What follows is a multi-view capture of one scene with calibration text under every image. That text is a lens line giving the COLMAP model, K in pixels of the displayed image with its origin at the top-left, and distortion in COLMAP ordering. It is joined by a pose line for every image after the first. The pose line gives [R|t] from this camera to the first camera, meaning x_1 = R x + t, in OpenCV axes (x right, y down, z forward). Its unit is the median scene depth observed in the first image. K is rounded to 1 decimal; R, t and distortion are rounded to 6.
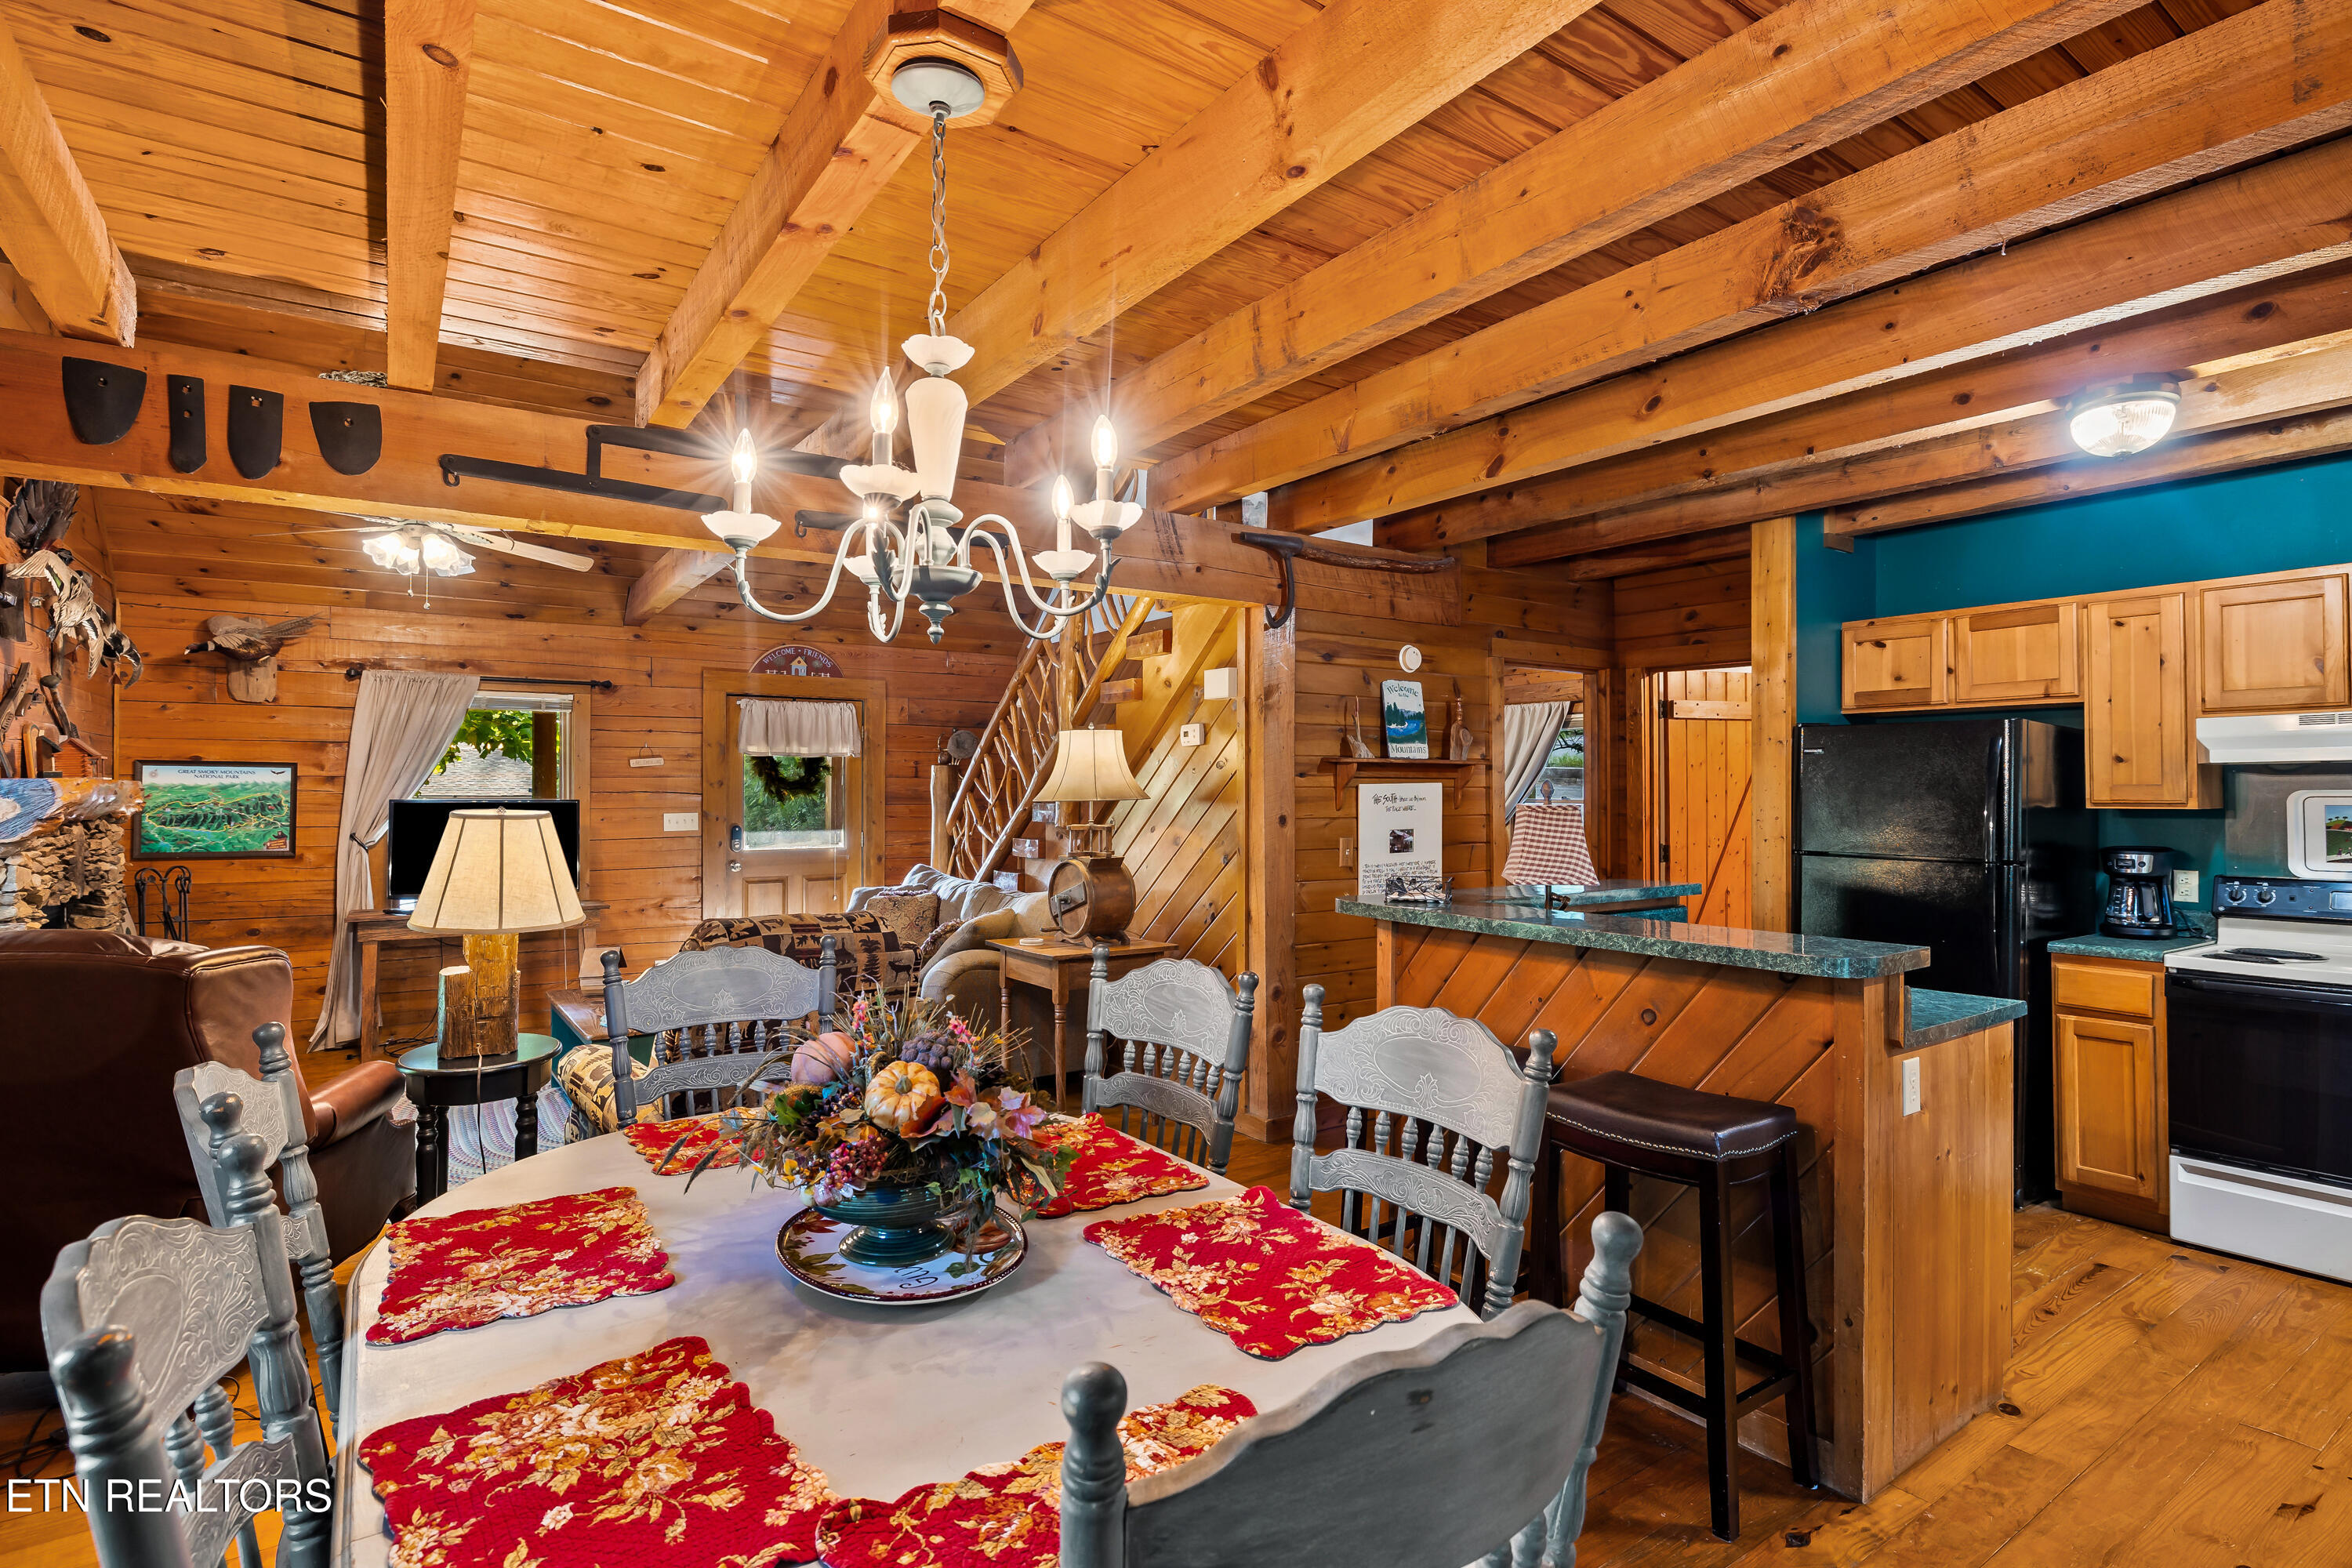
lens RADIAL K [[1139.1, 0, 1170.3], [0, 1139.1, 770.6], [0, 0, 1]] dist [-0.007402, 0.002733]
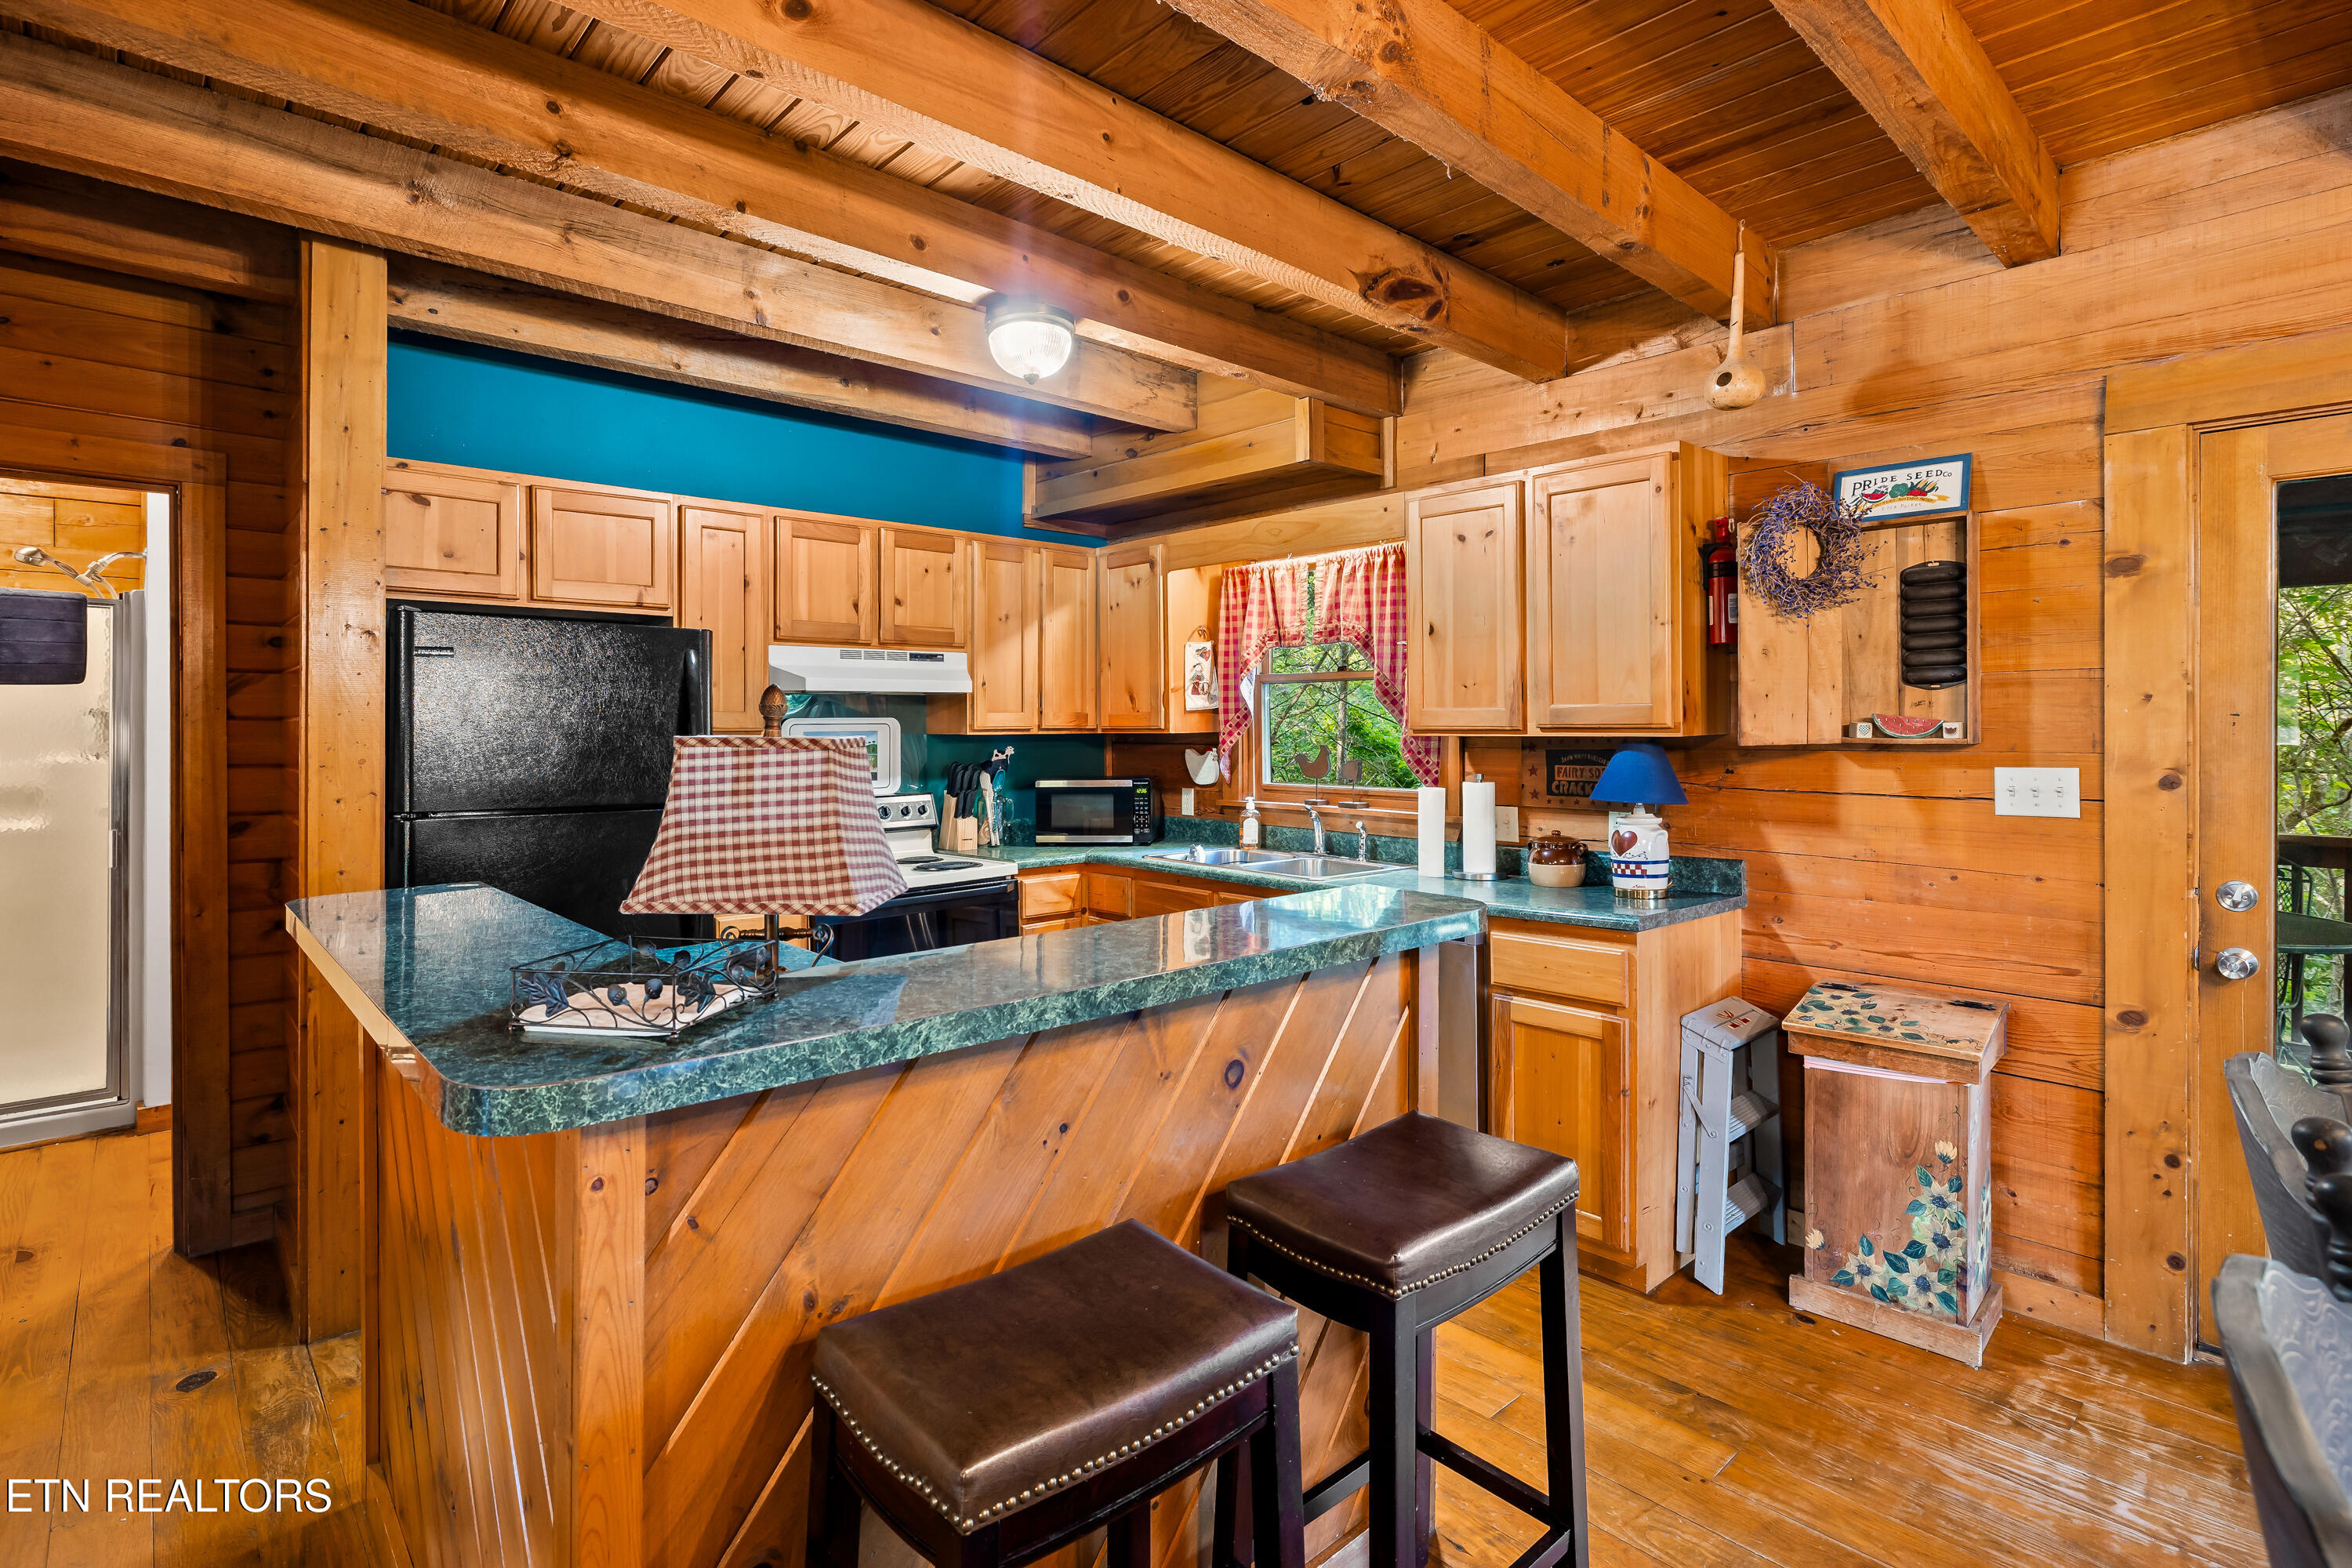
lens RADIAL K [[1139.1, 0, 1193.2], [0, 1139.1, 732.4], [0, 0, 1]] dist [-0.007402, 0.002733]
pose [[-0.153923, -0.005860, 0.988065, -0.084895], [-0.016911, 0.999852, 0.003295, 0.013078], [-0.987938, -0.016202, -0.153999, 0.504389]]
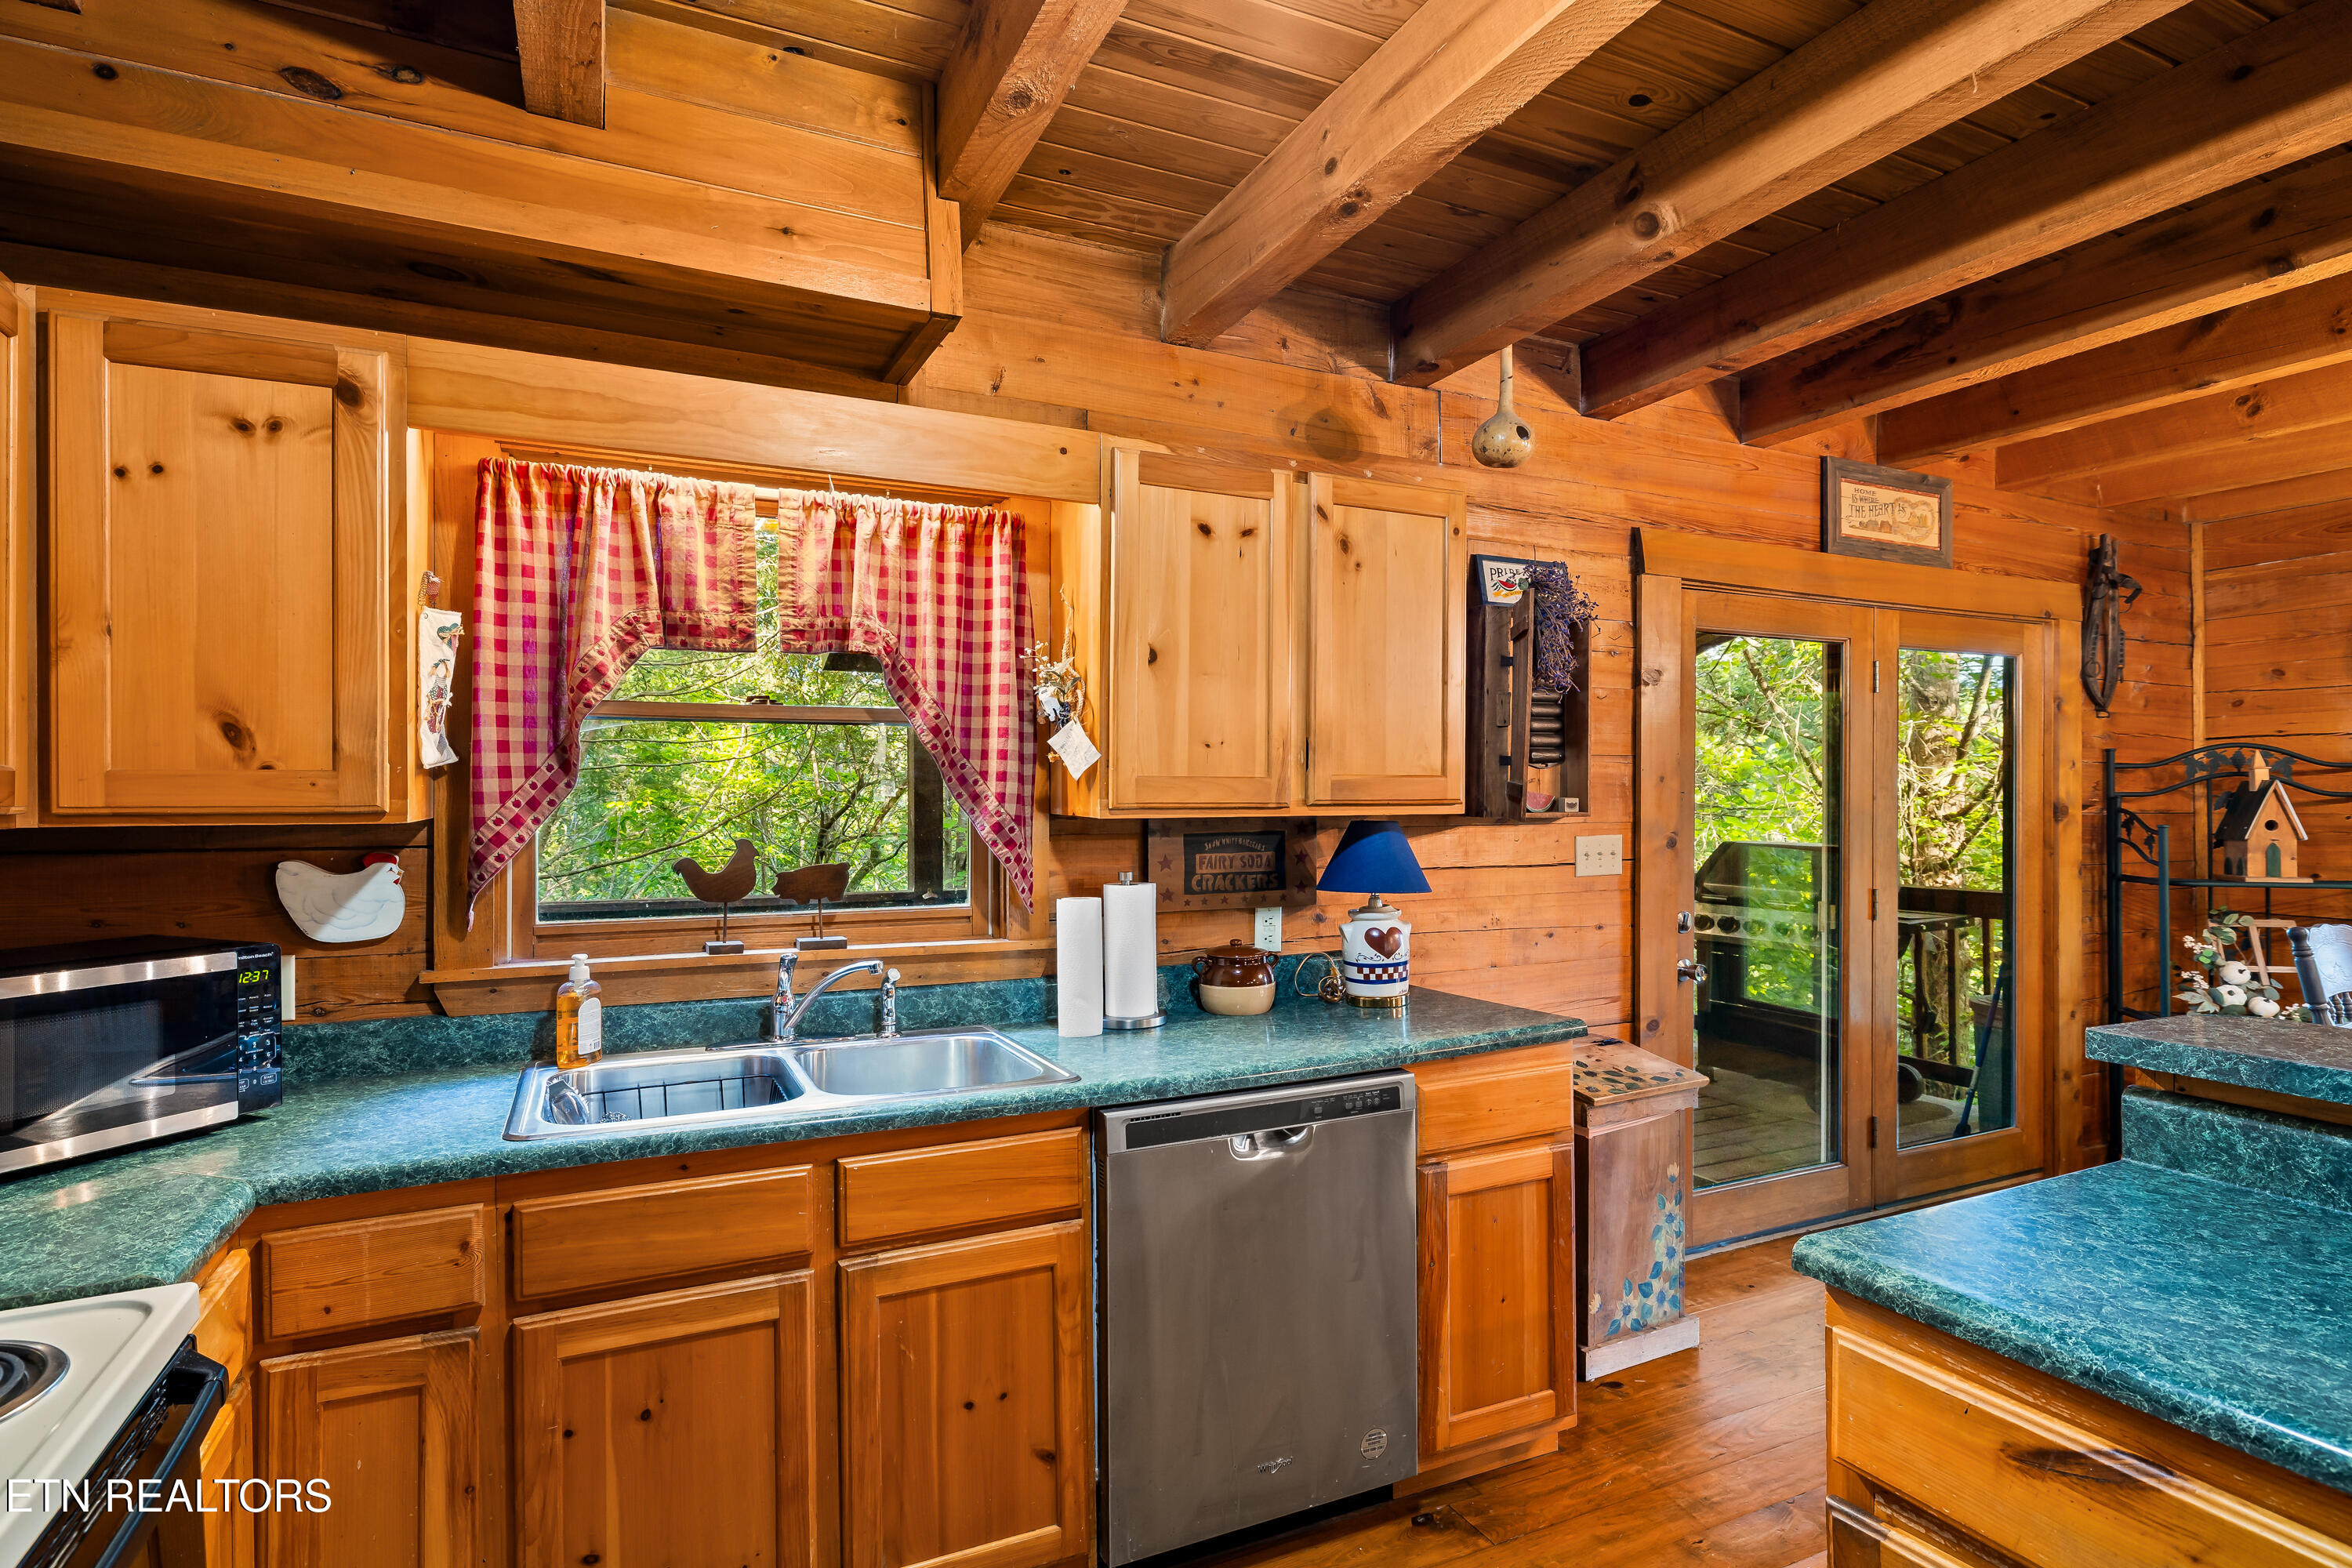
lens RADIAL K [[1139.1, 0, 1182.4], [0, 1139.1, 790.2], [0, 0, 1]] dist [-0.007402, 0.002733]
pose [[-0.986451, 0.006133, 0.163942, 0.411315], [0.001228, 0.999549, -0.030005, 0.017274], [-0.164052, -0.029397, -0.986014, 0.675577]]
